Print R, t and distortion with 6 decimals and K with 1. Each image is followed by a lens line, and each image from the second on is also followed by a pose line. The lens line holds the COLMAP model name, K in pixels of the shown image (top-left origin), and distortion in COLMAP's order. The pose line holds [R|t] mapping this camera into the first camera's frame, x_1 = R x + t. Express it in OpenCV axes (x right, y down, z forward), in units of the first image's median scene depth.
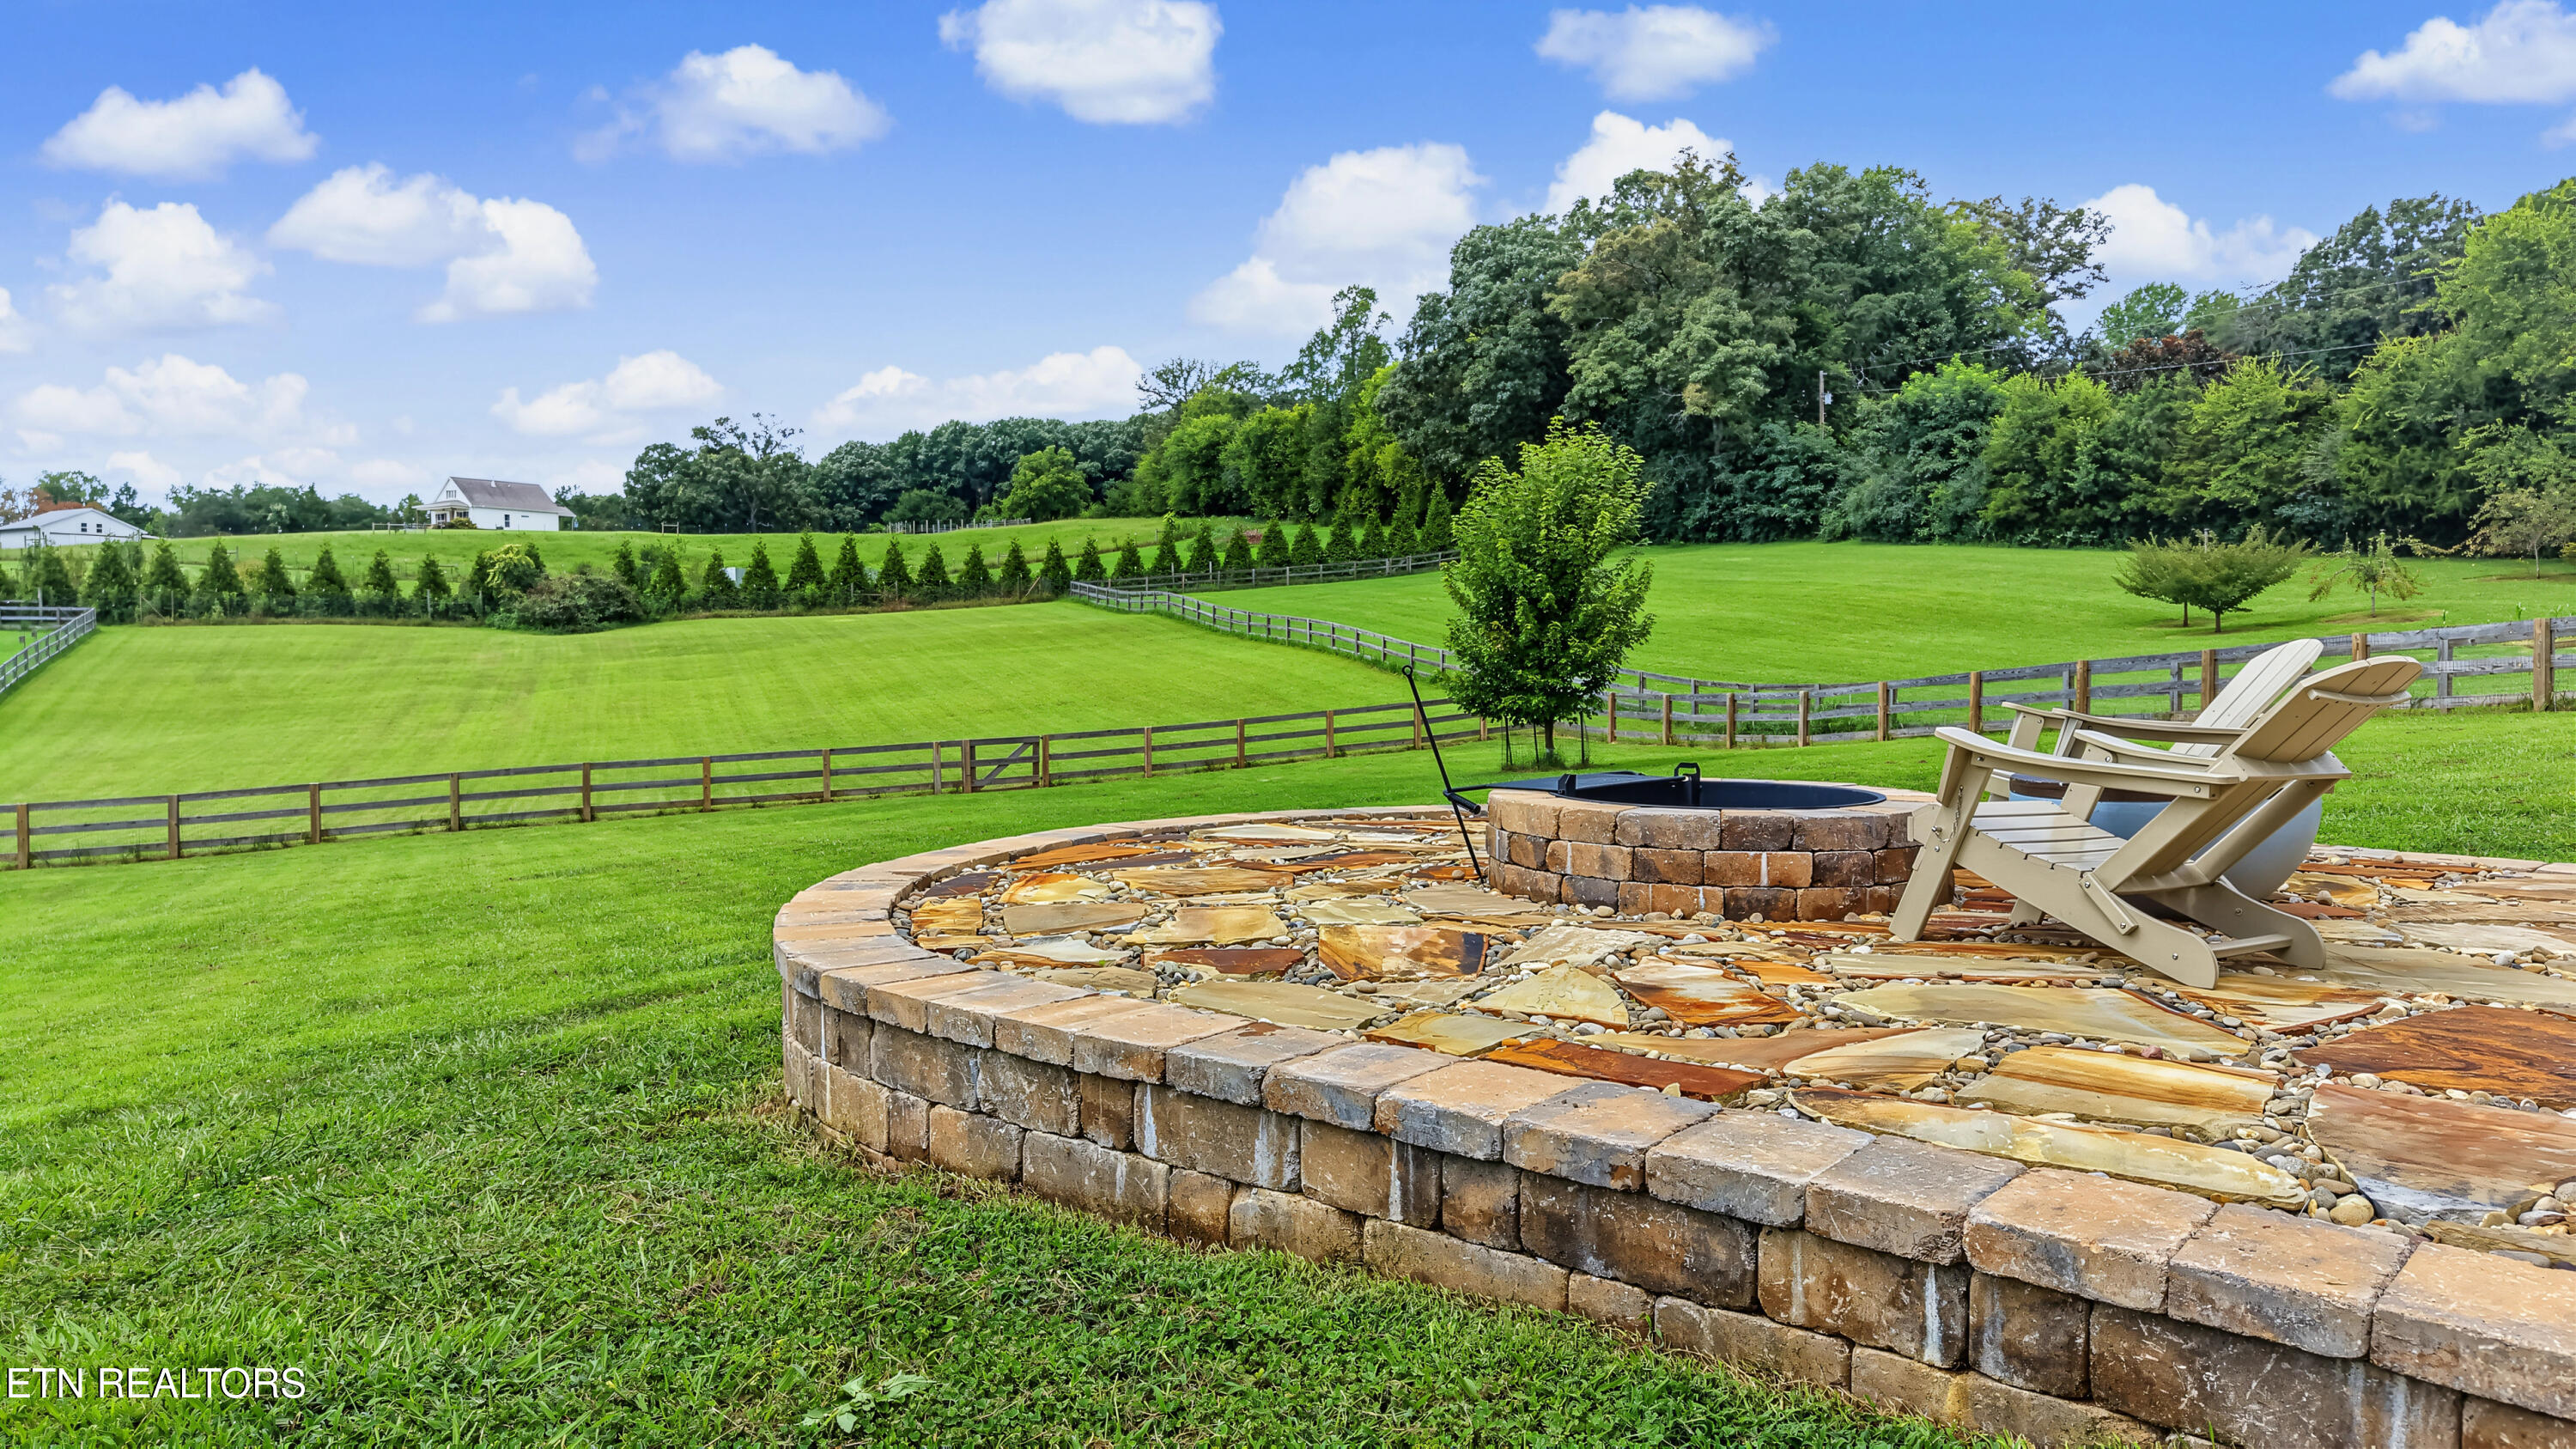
lens RADIAL K [[1715.0, 0, 1294.1], [0, 1715.0, 748.0], [0, 0, 1]] dist [0.052813, -0.067051]
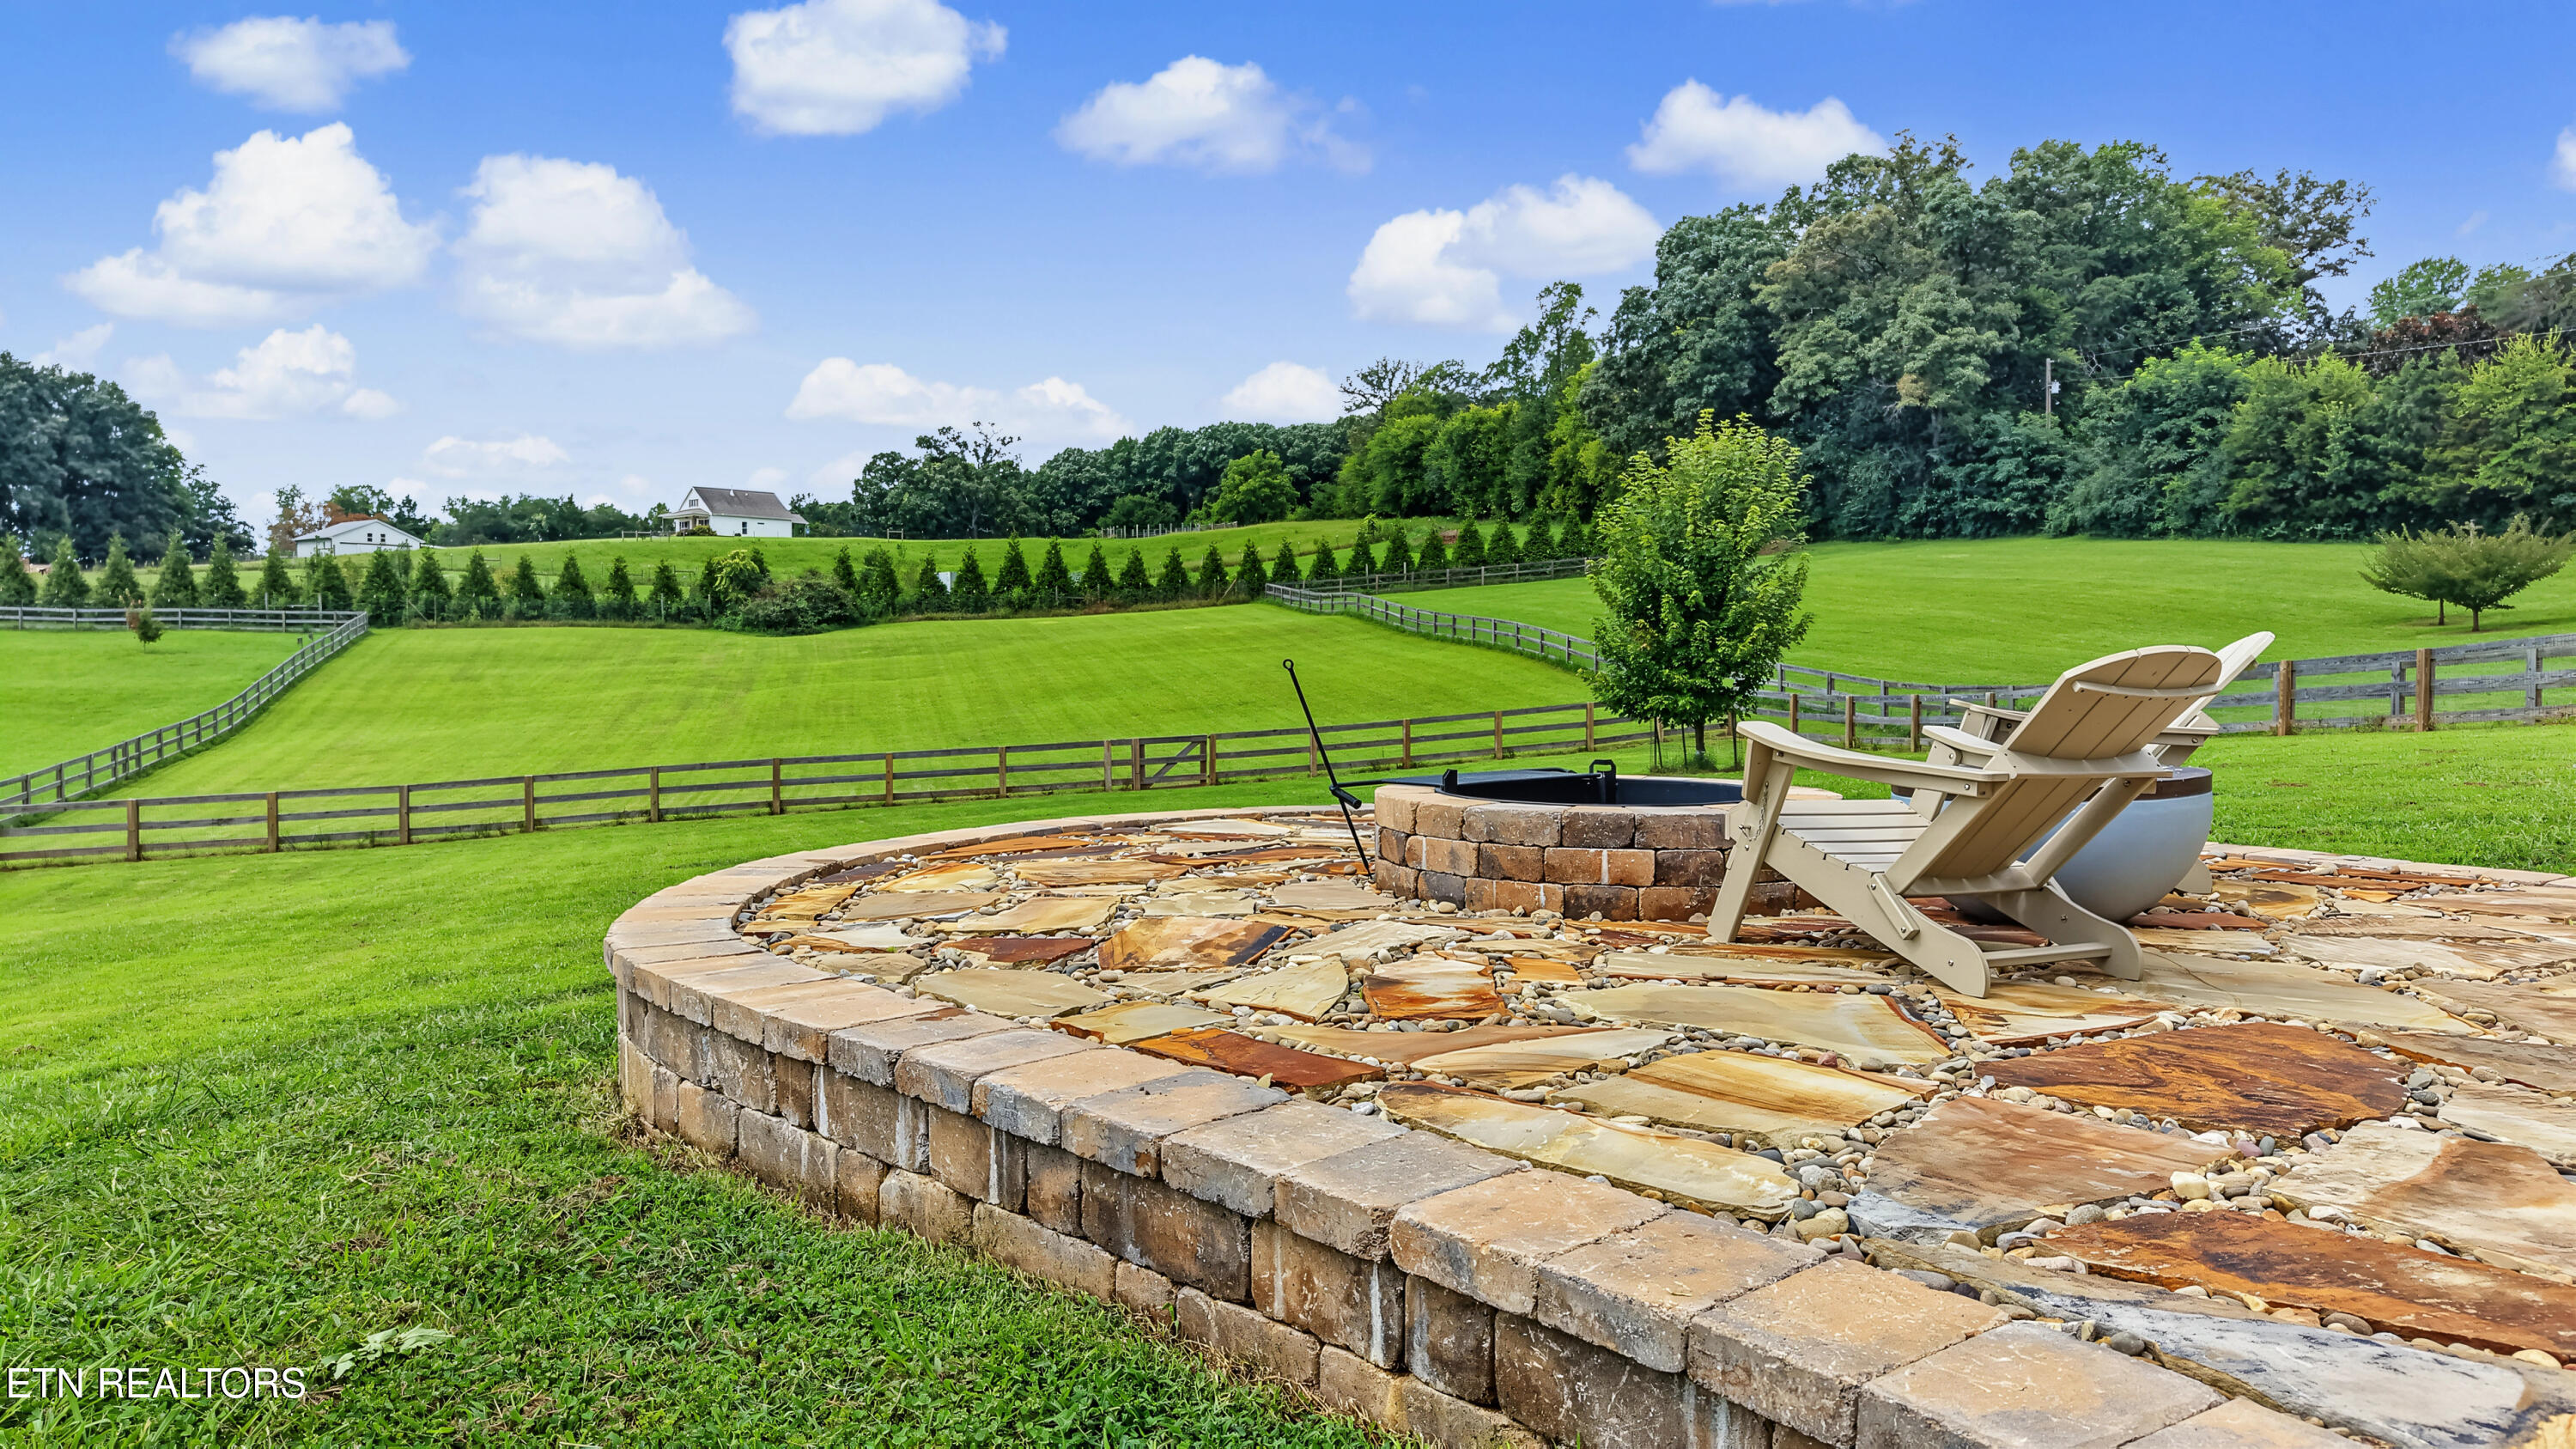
lens RADIAL K [[1713.4, 0, 1297.4], [0, 1713.4, 744.5], [0, 0, 1]] dist [0.052464, -0.054461]
pose [[0.992631, 0.006419, -0.121010, 0.010340], [-0.006752, 0.999974, -0.002341, 0.000227], [0.120992, 0.003141, 0.992649, 0.000706]]
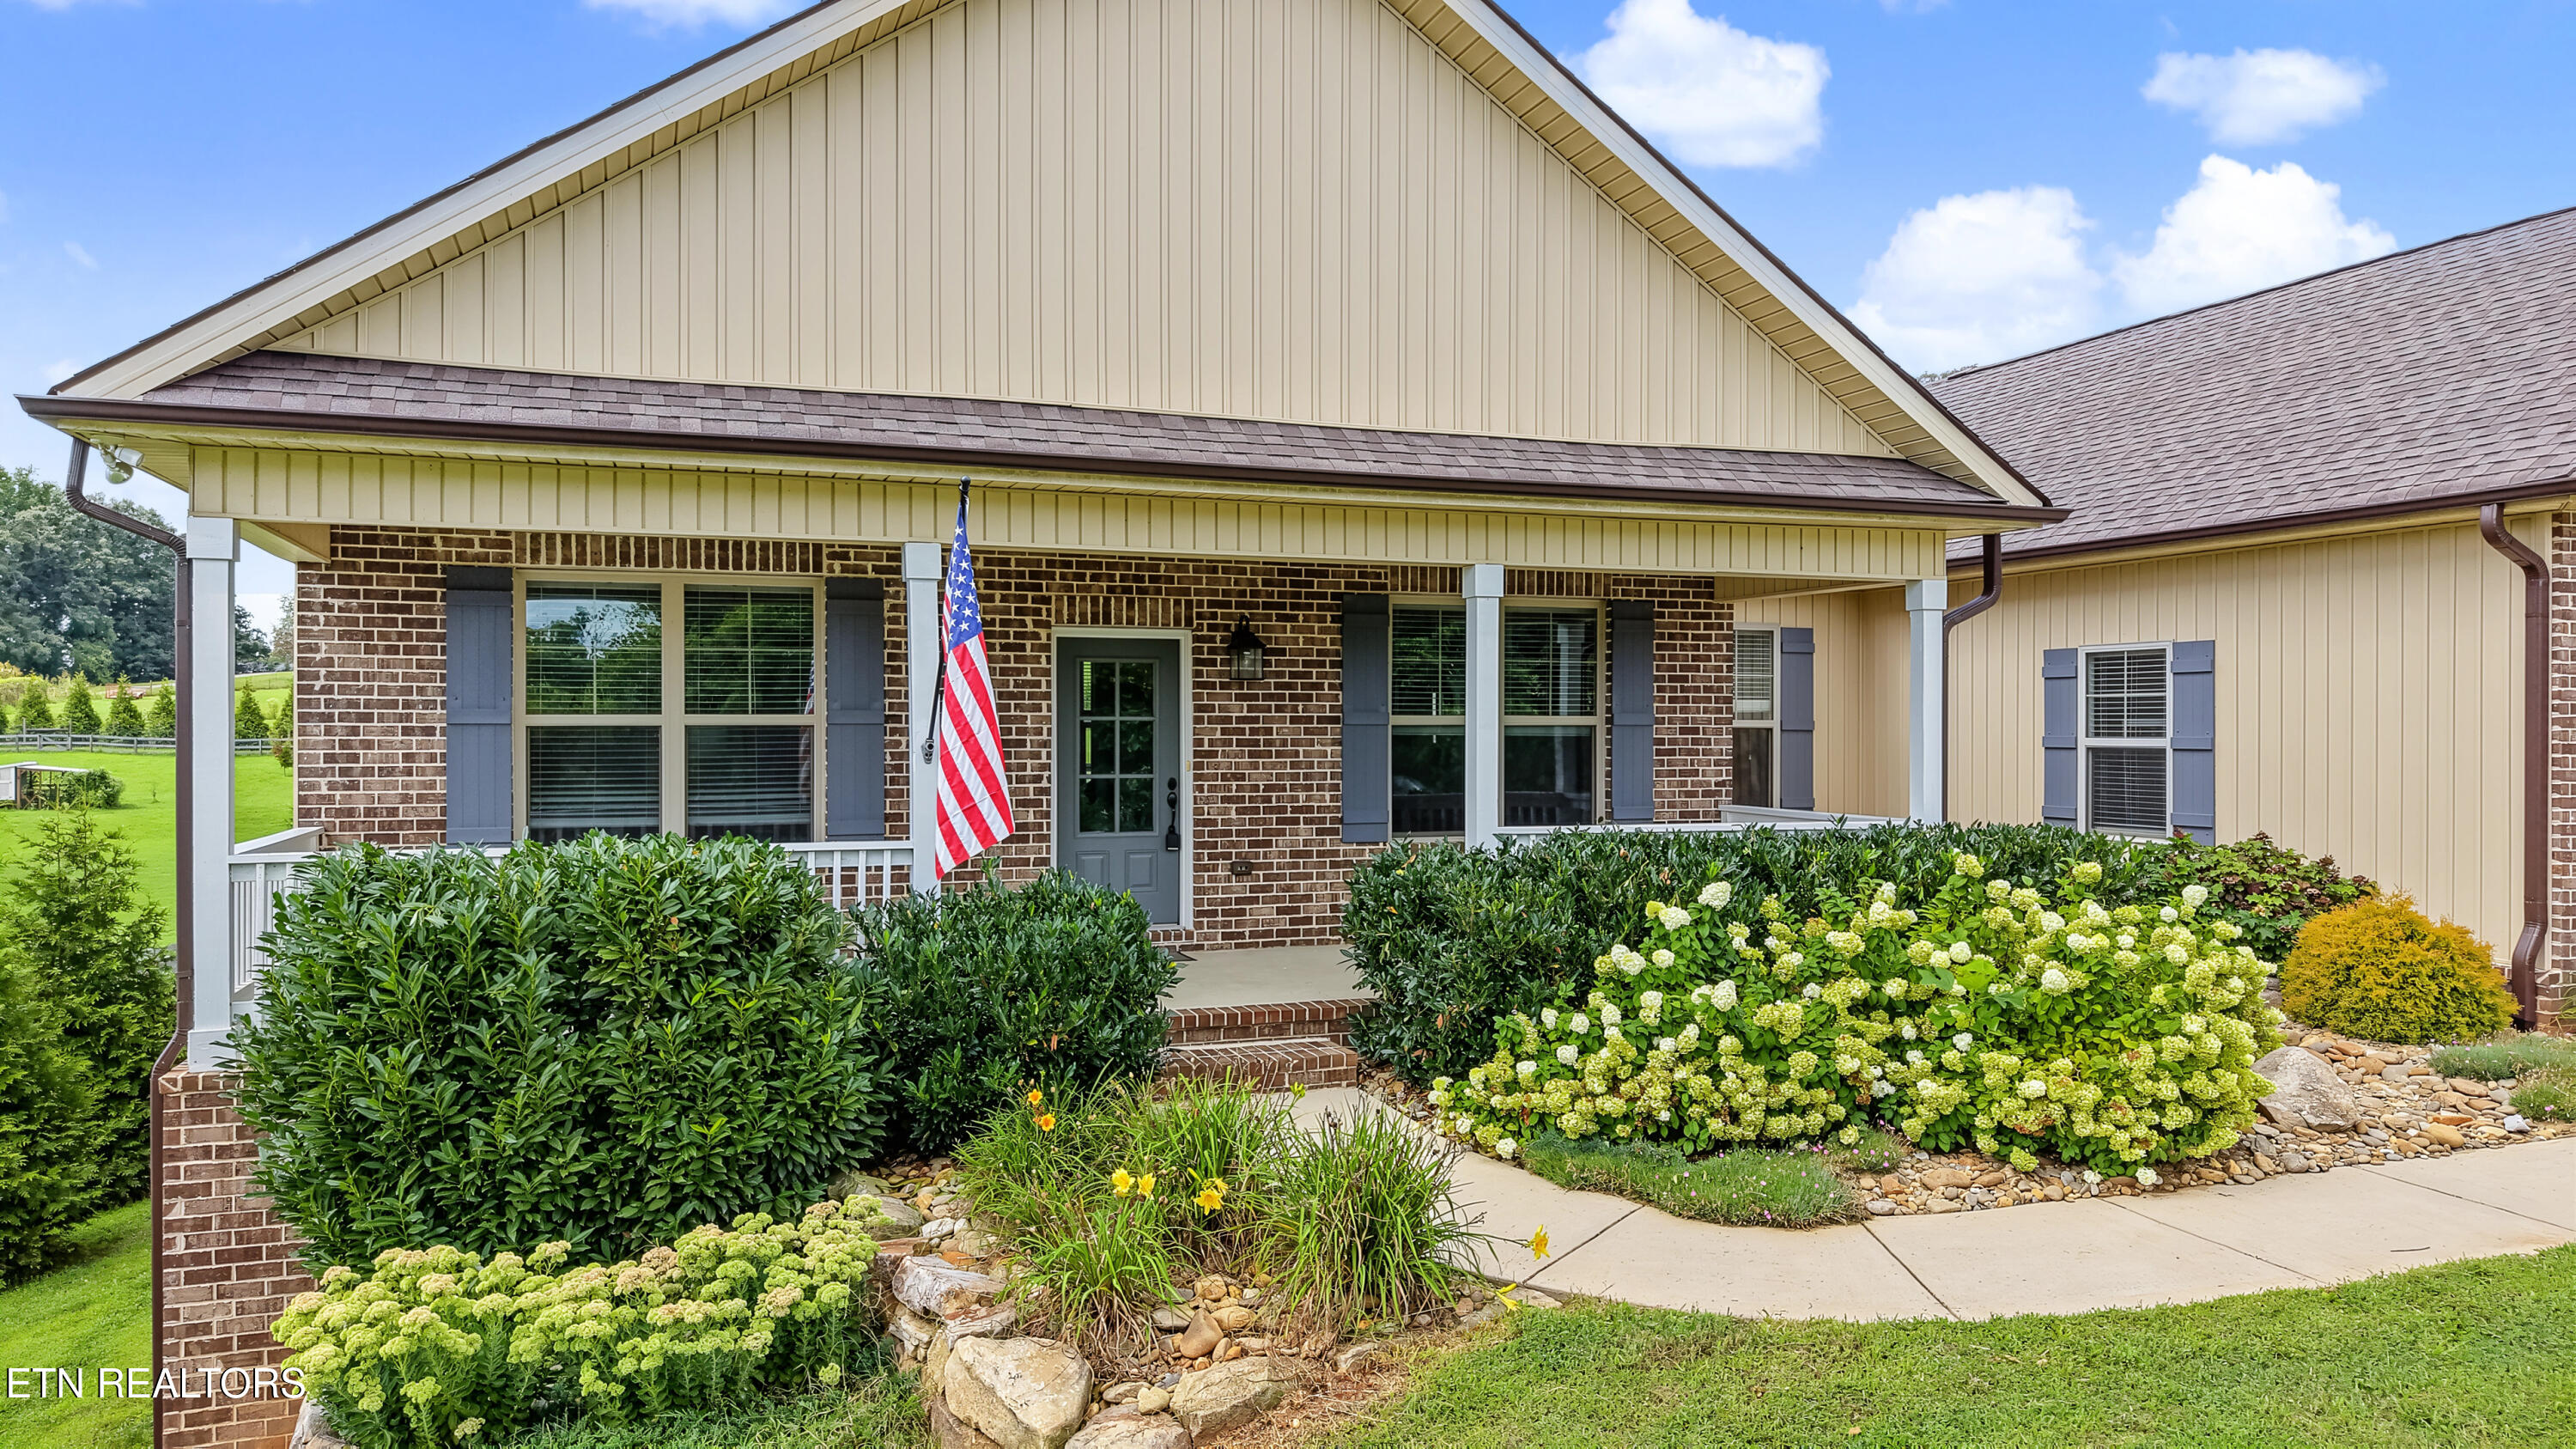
lens RADIAL K [[1745.3, 0, 1302.5], [0, 1745.3, 715.0], [0, 0, 1]] dist [0.074511, -0.092702]
pose [[0.994959, -0.002763, -0.100240, 0.095989], [-0.003541, 0.998029, -0.062651, -0.011723], [0.100215, 0.062690, 0.992989, -0.250599]]
